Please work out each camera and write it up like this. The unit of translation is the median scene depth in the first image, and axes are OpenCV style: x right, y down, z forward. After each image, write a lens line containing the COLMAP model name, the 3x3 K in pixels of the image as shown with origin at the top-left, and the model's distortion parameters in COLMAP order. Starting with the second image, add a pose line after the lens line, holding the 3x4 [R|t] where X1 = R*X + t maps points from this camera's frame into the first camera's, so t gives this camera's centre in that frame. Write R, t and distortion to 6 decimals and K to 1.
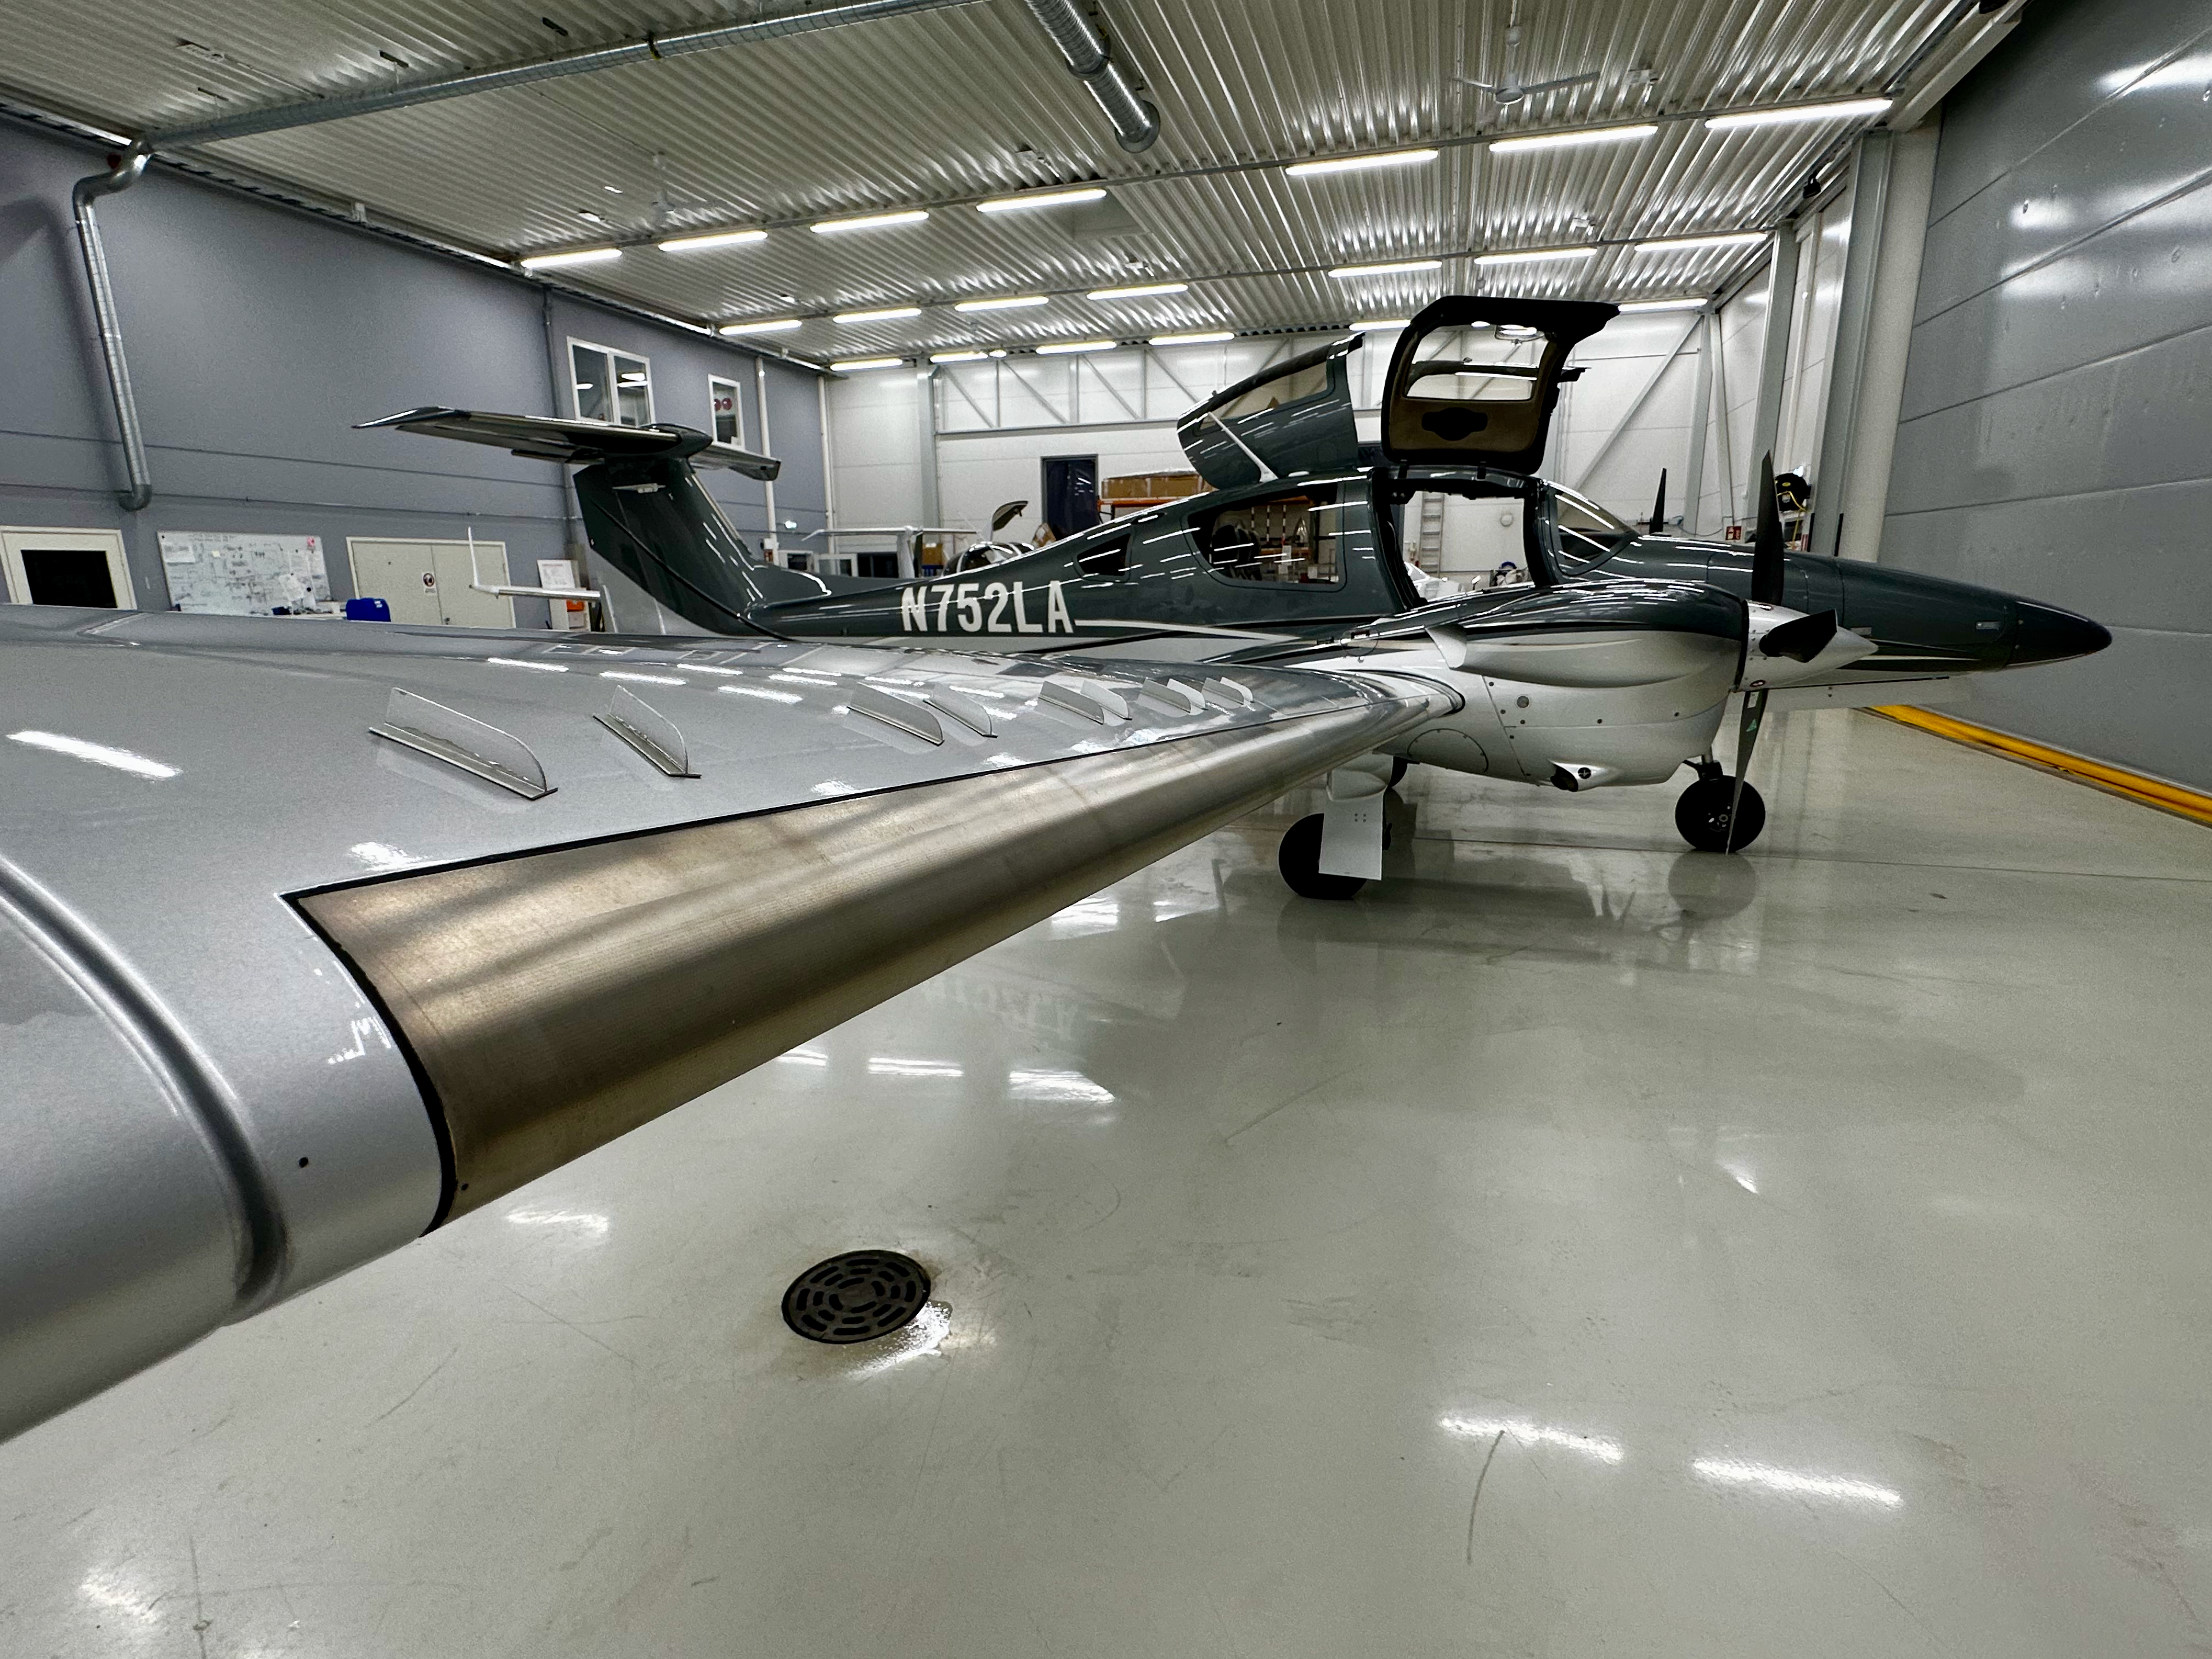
lens RADIAL K [[1080.0, 0, 1106.0], [0, 1080.0, 829.5], [0, 0, 1]] dist [-0.027182, 0.017957]
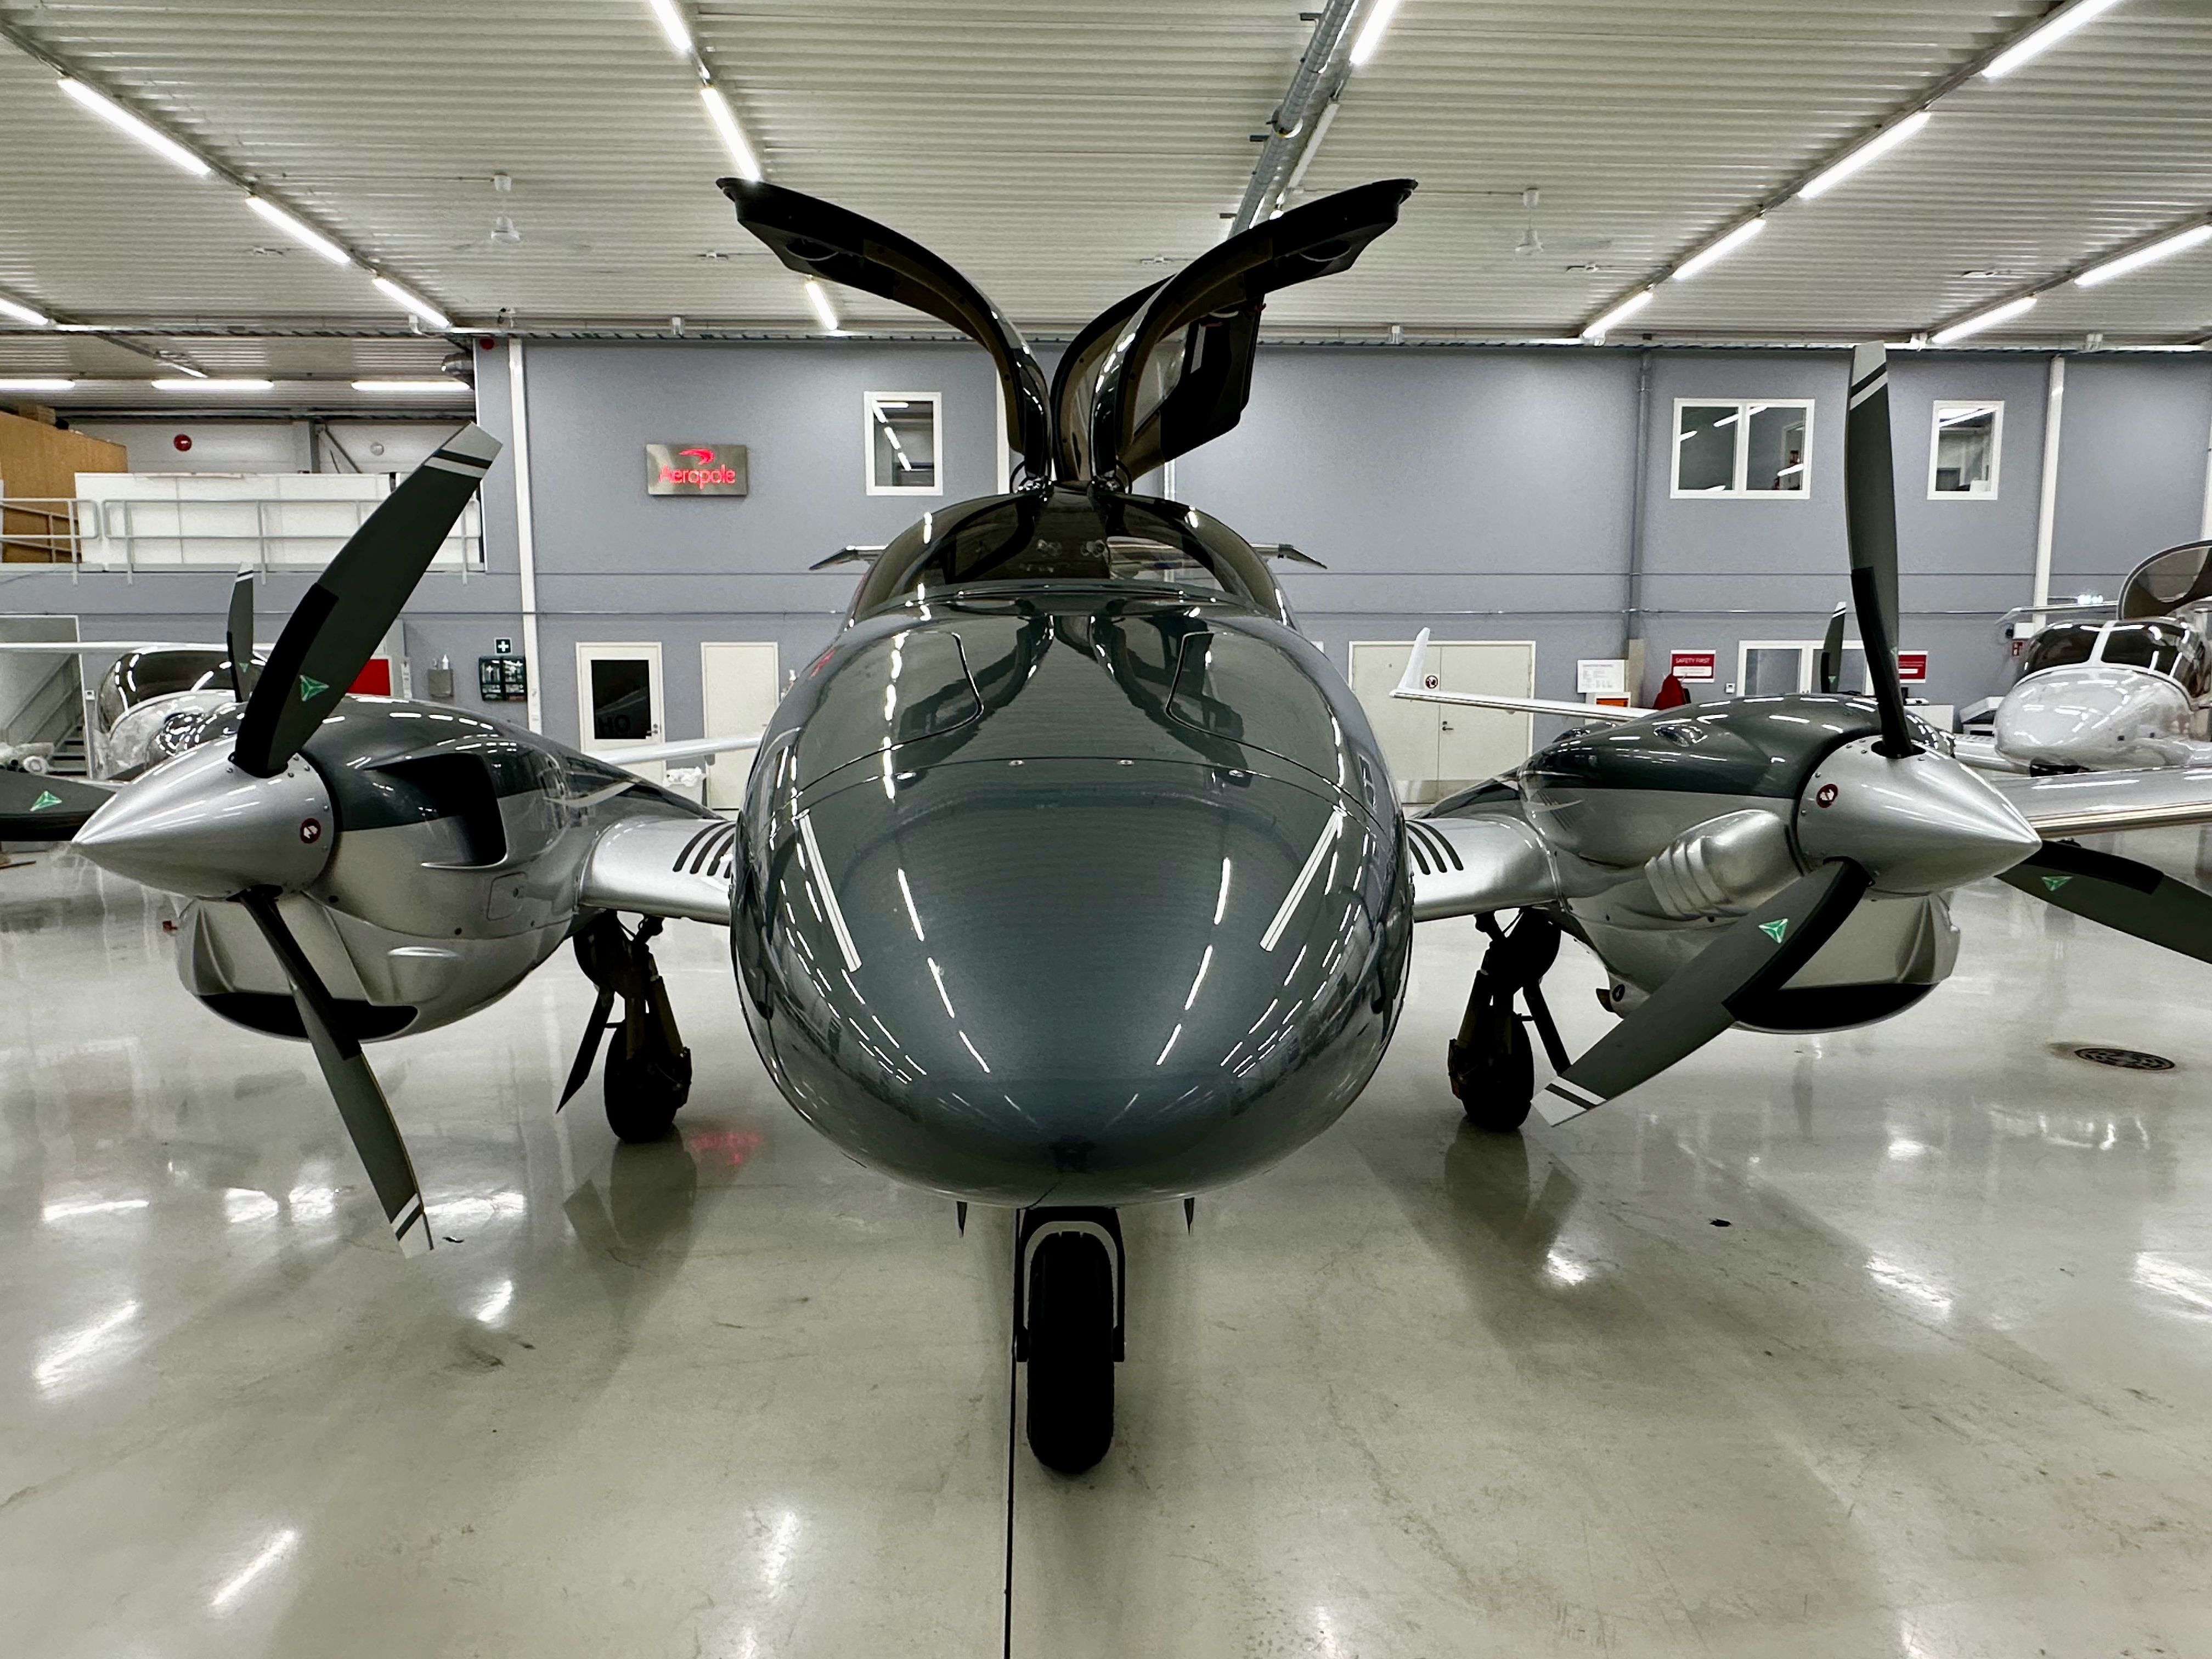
lens RADIAL K [[1293.3, 0, 1106.0], [0, 1293.3, 829.5], [0, 0, 1]] dist [-0.004416, 0.001094]
pose [[0.342748, 0.111382, -0.932801, 0.330998], [-0.217127, 0.975453, 0.036694, -0.067354], [0.913991, 0.189960, 0.358518, 0.285792]]
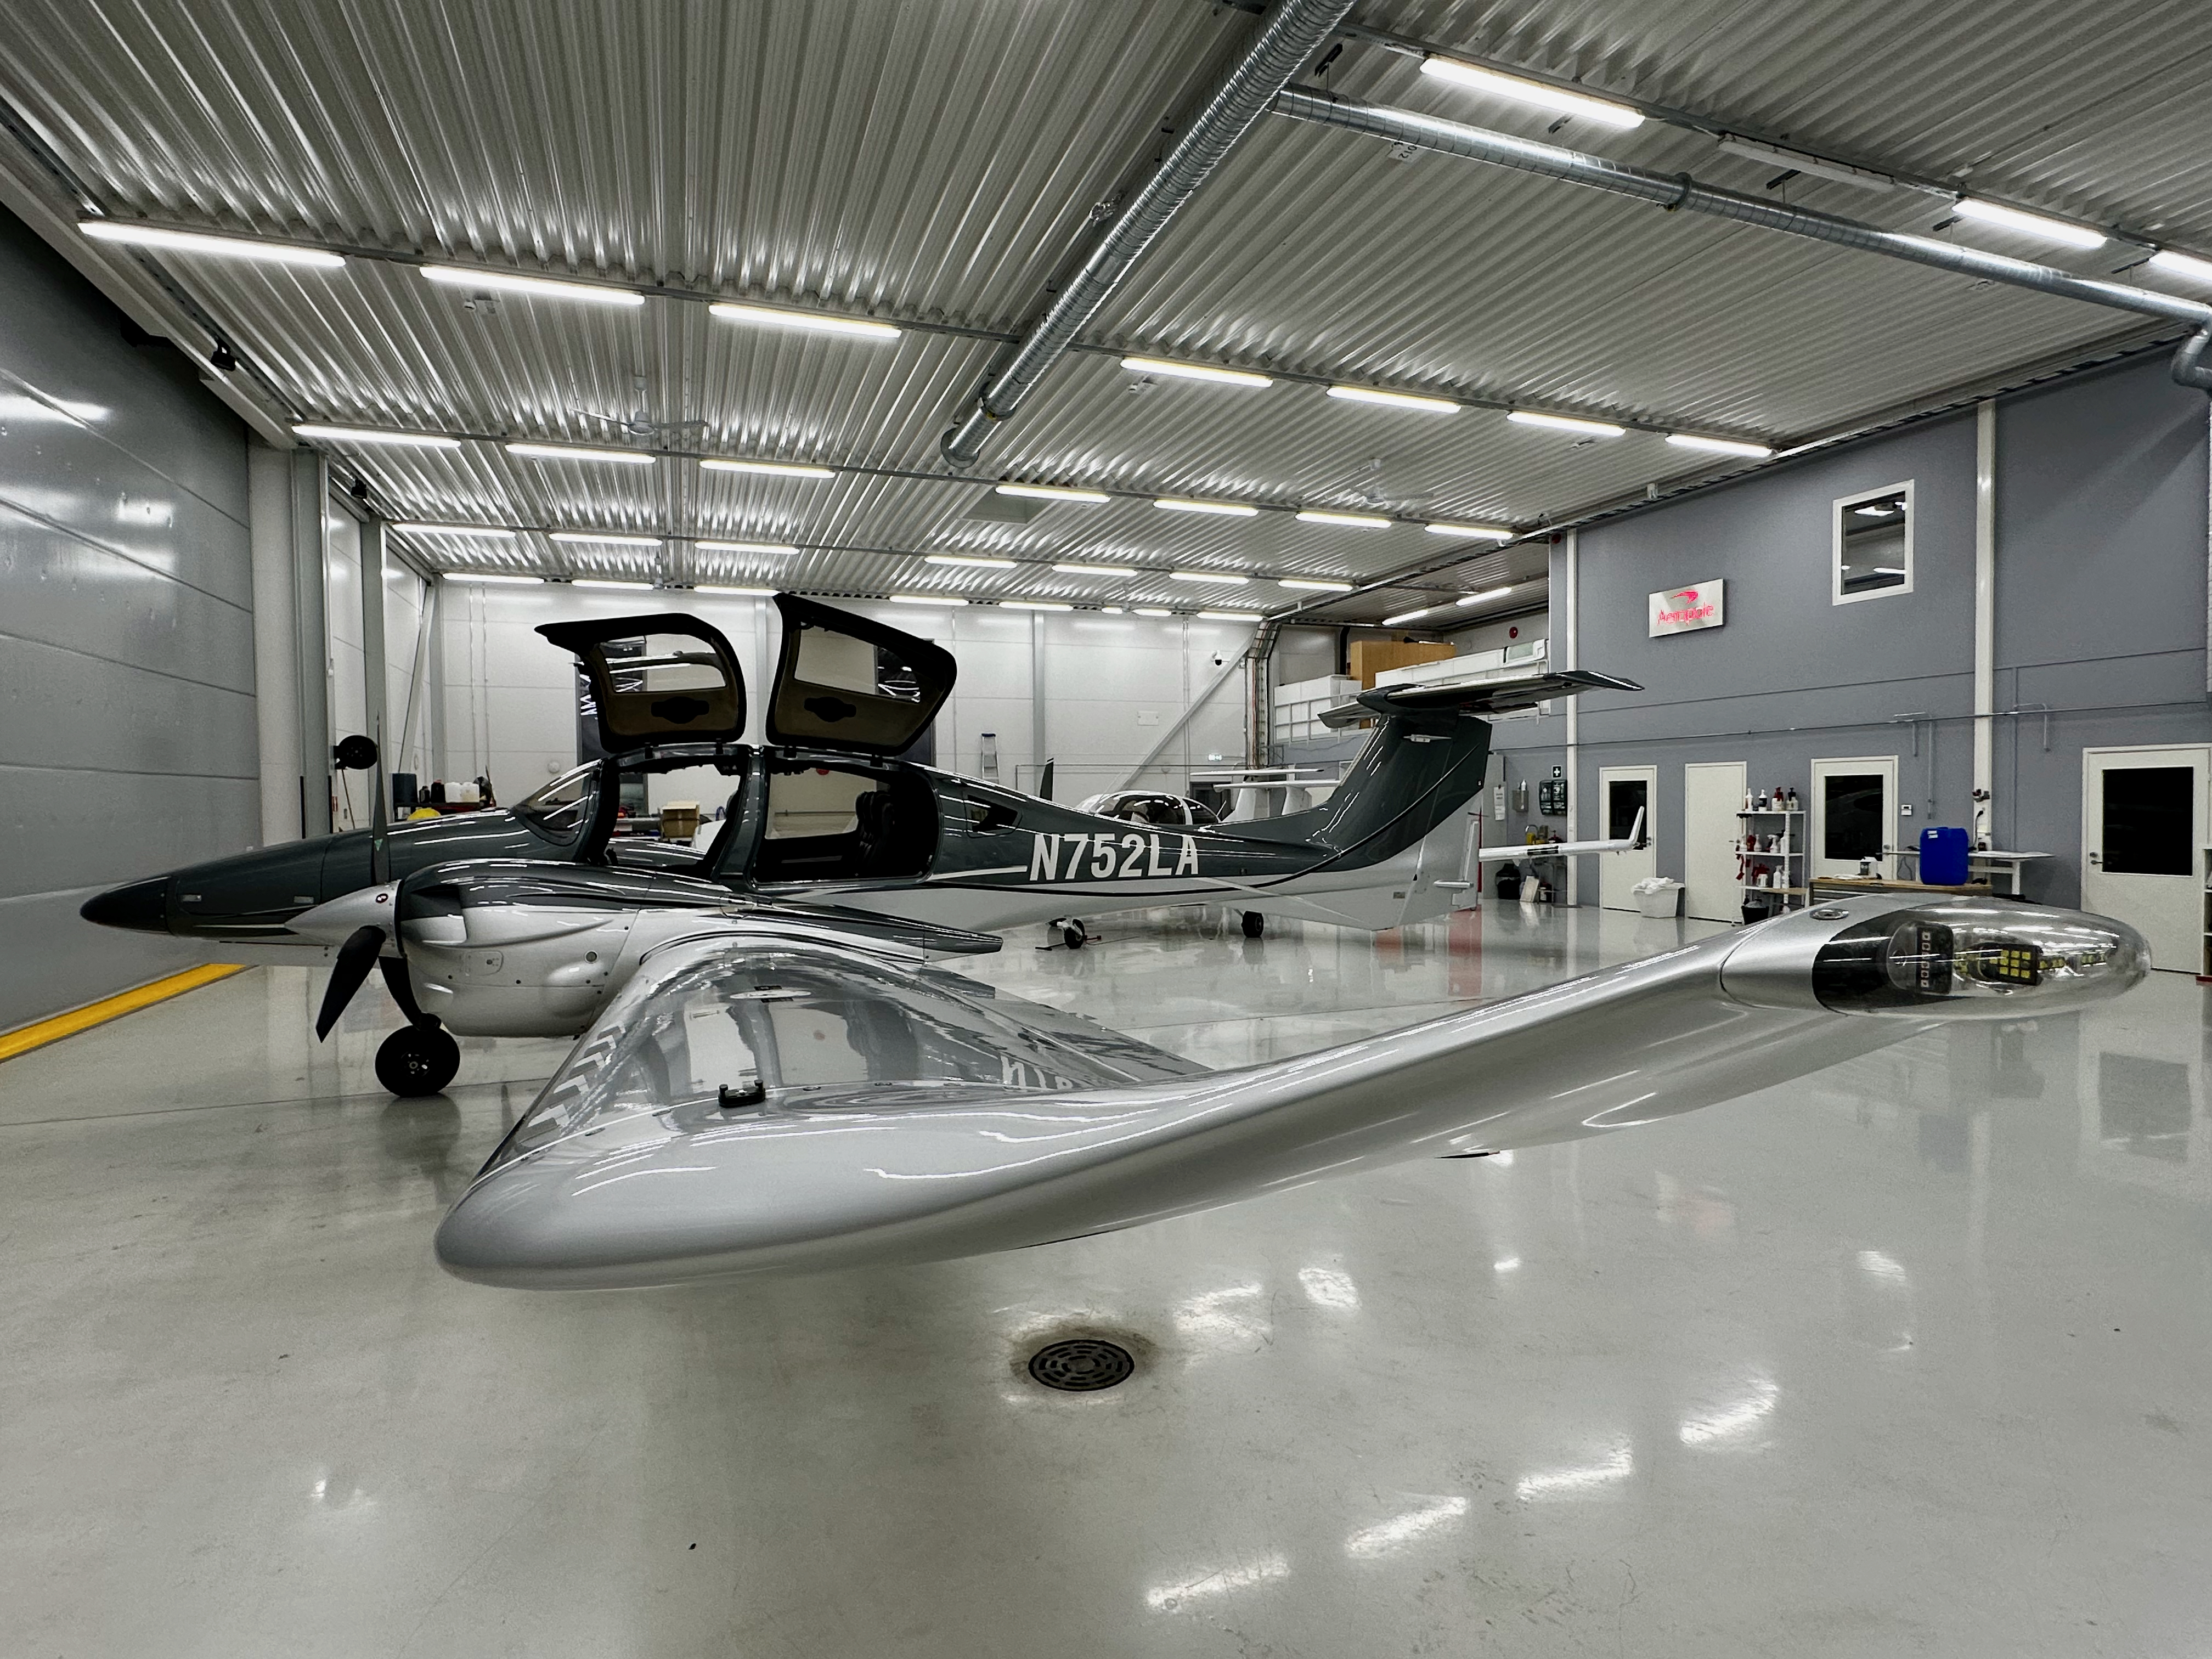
lens RADIAL K [[1102.5, 0, 1106.0], [0, 1102.5, 829.5], [0, 0, 1]] dist [-0.001998, -0.000196]
pose [[-0.780887, 0.038956, -0.623457, 0.241263], [-0.122100, 0.969284, 0.213496, -0.187991], [0.612624, 0.242840, -0.752144, 0.739344]]
